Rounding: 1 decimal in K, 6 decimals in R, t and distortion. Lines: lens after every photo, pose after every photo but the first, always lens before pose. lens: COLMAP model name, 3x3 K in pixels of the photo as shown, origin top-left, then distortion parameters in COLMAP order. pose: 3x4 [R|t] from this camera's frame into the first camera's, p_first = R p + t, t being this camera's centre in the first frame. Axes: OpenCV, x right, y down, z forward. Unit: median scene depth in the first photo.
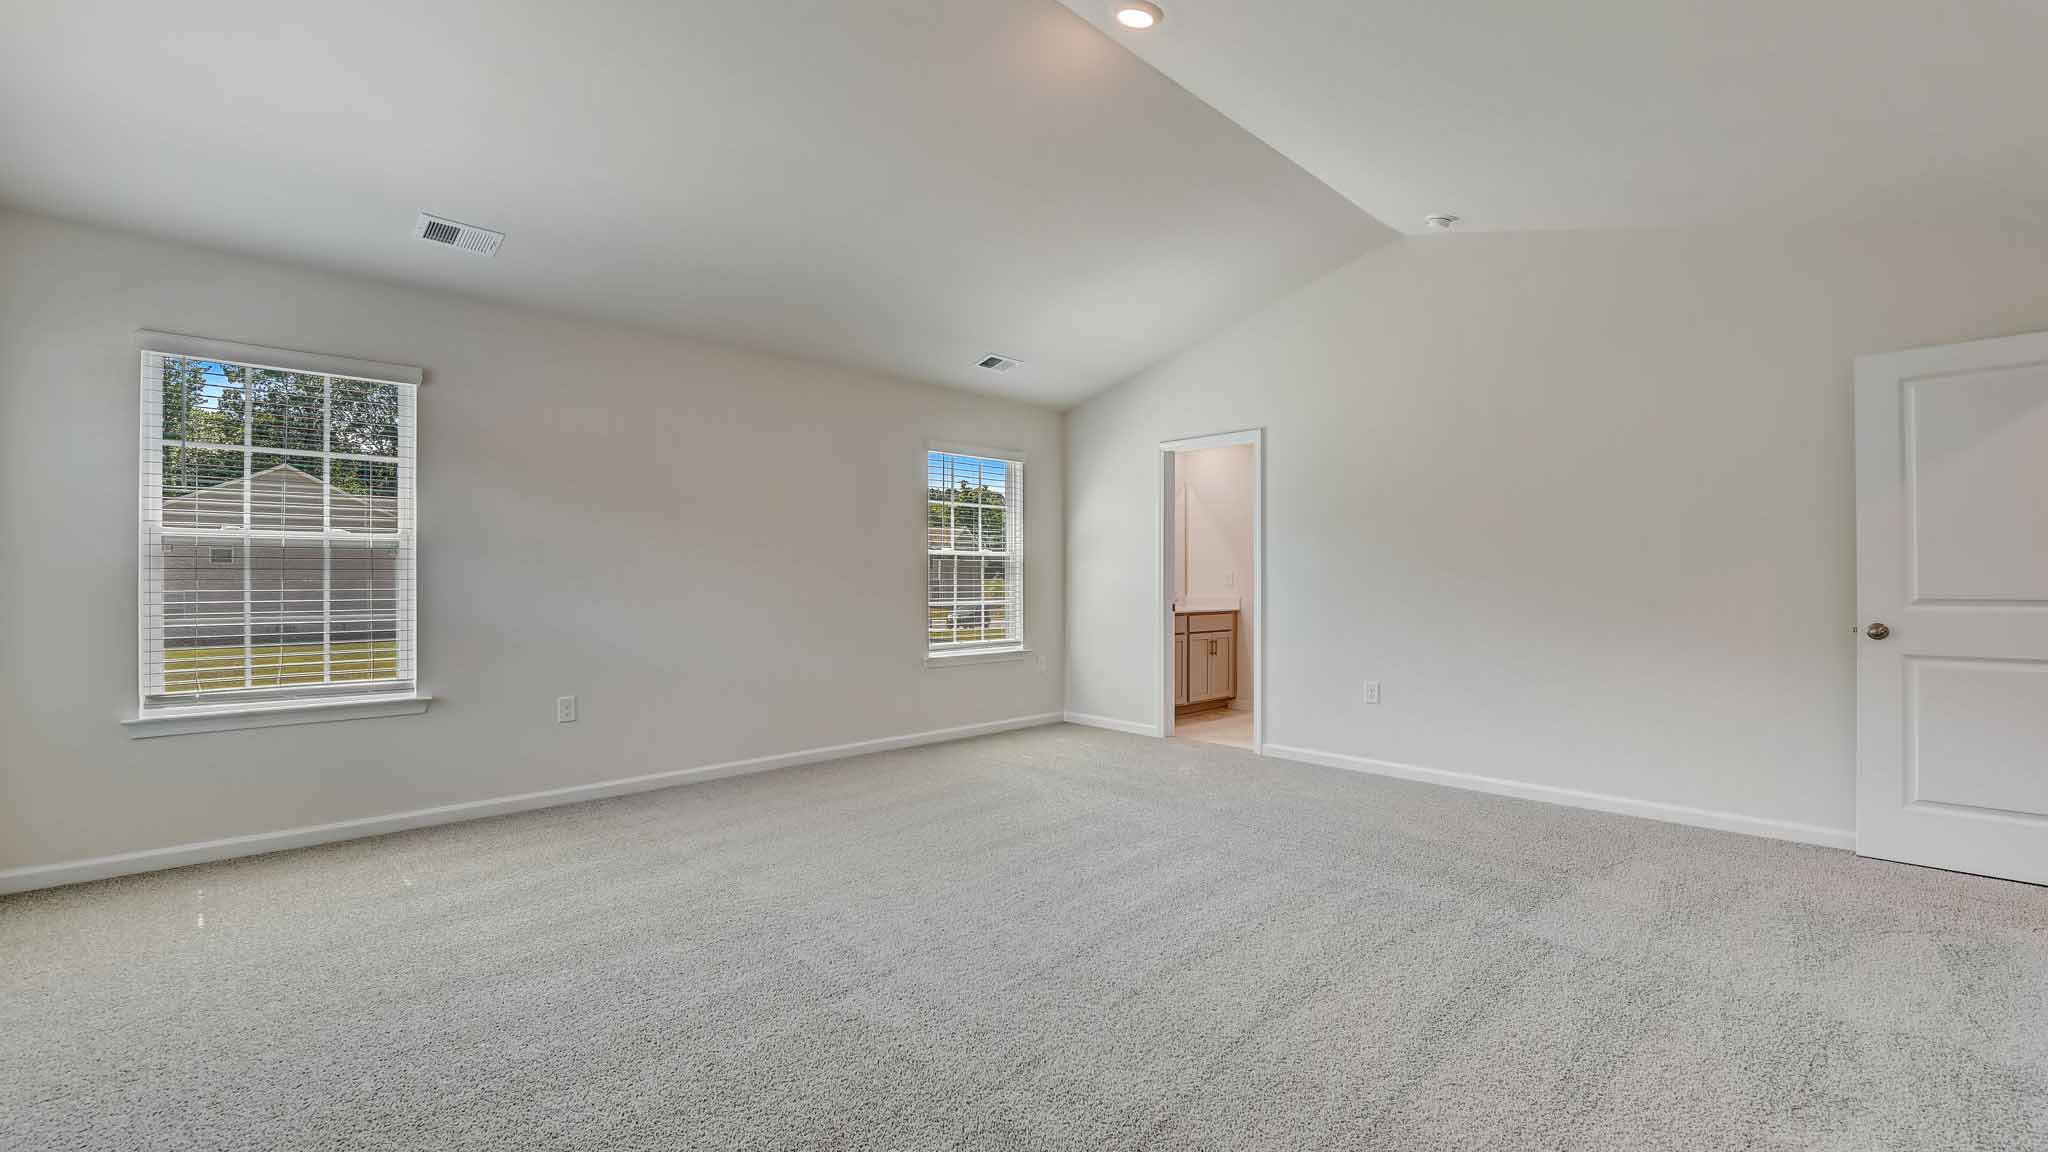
lens RADIAL K [[840.1, 0, 1024.0], [0, 840.1, 576.0], [0, 0, 1]] dist [-0.000890, 0.000191]
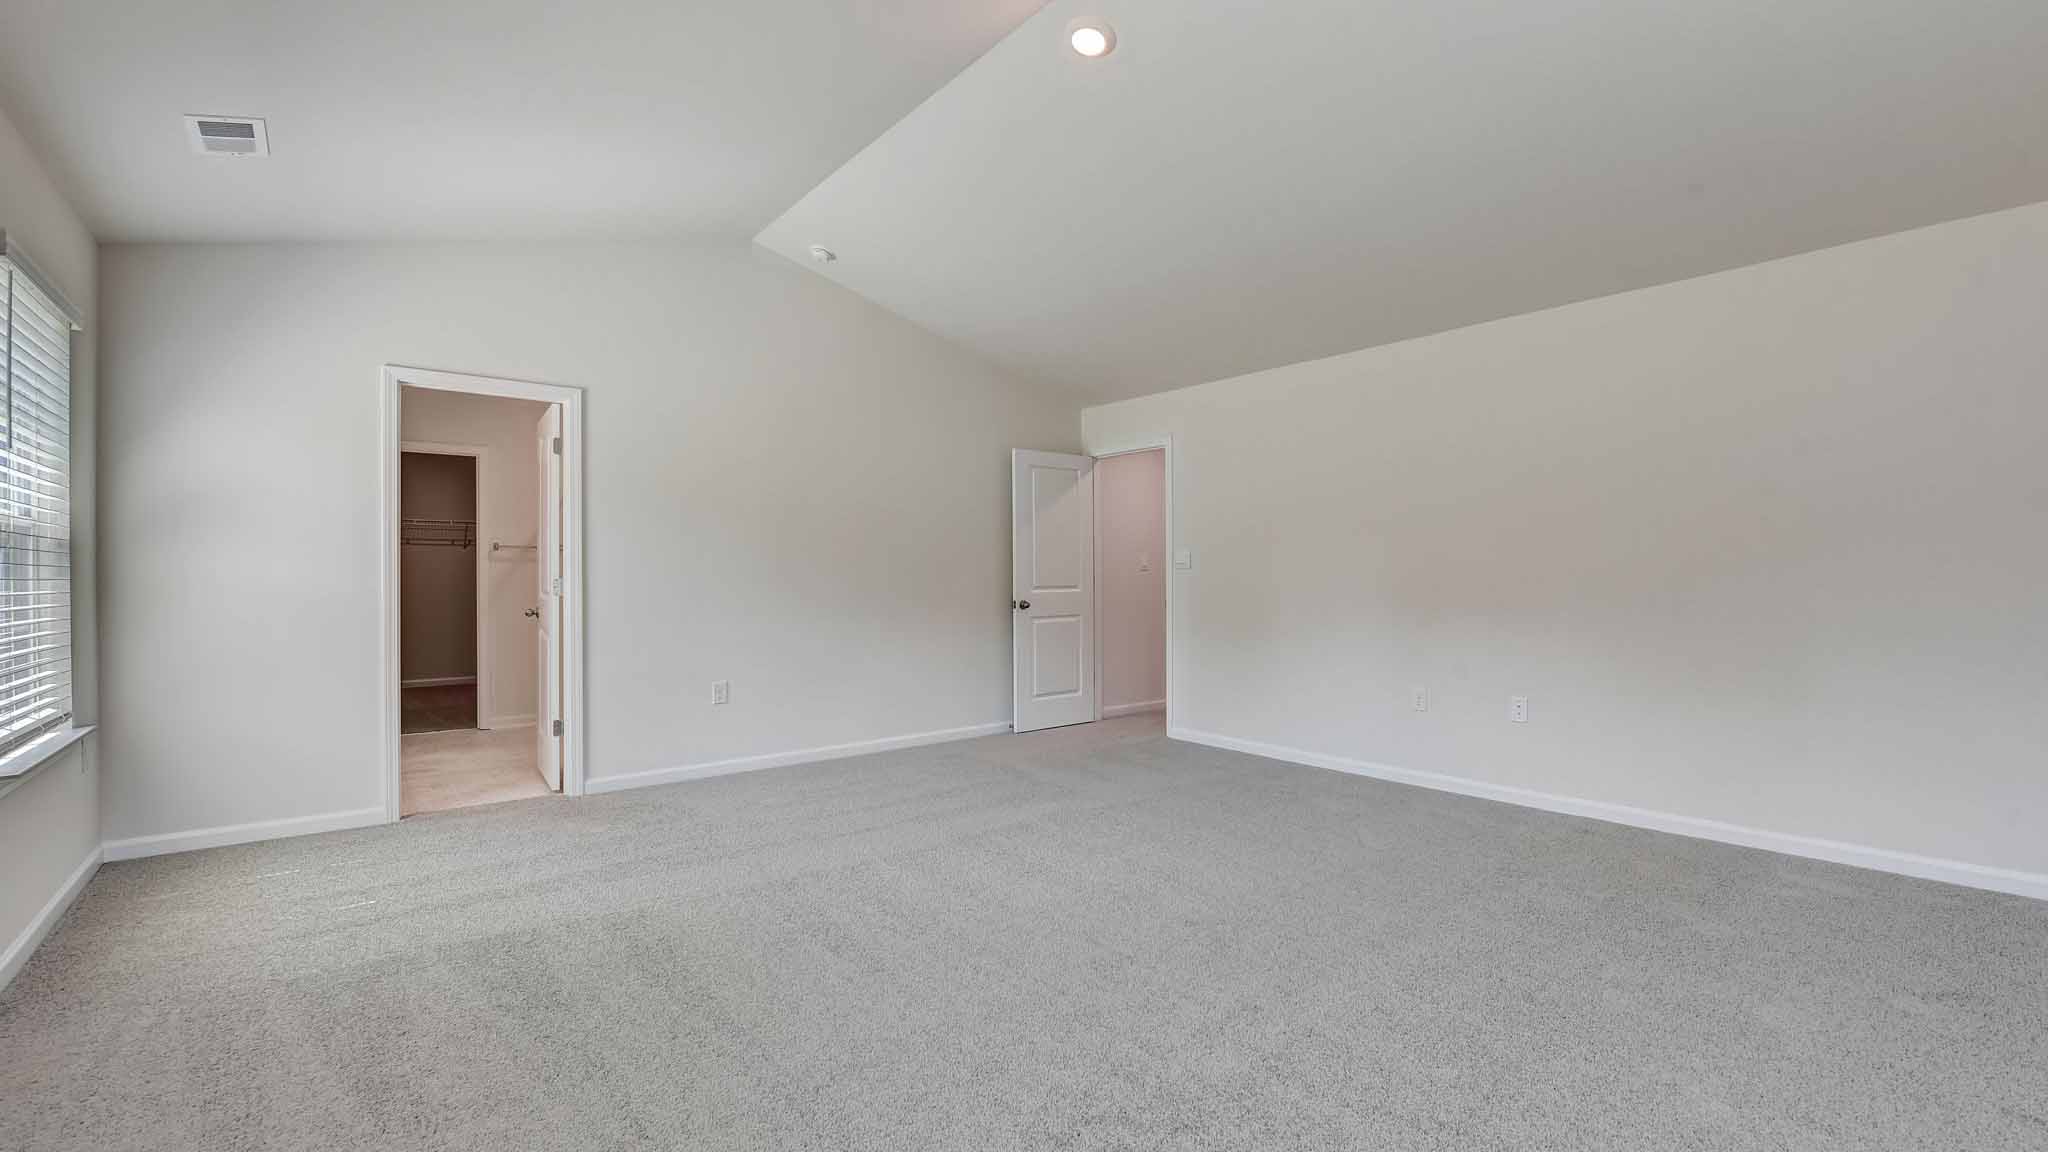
lens RADIAL K [[840.1, 0, 1024.0], [0, 840.1, 576.0], [0, 0, 1]] dist [-0.000890, 0.000191]
pose [[0.114474, -0.002704, 0.993423, -0.421598], [-0.000006, 0.999996, 0.002723, 0.001066], [-0.993426, -0.000318, 0.114474, 0.440374]]
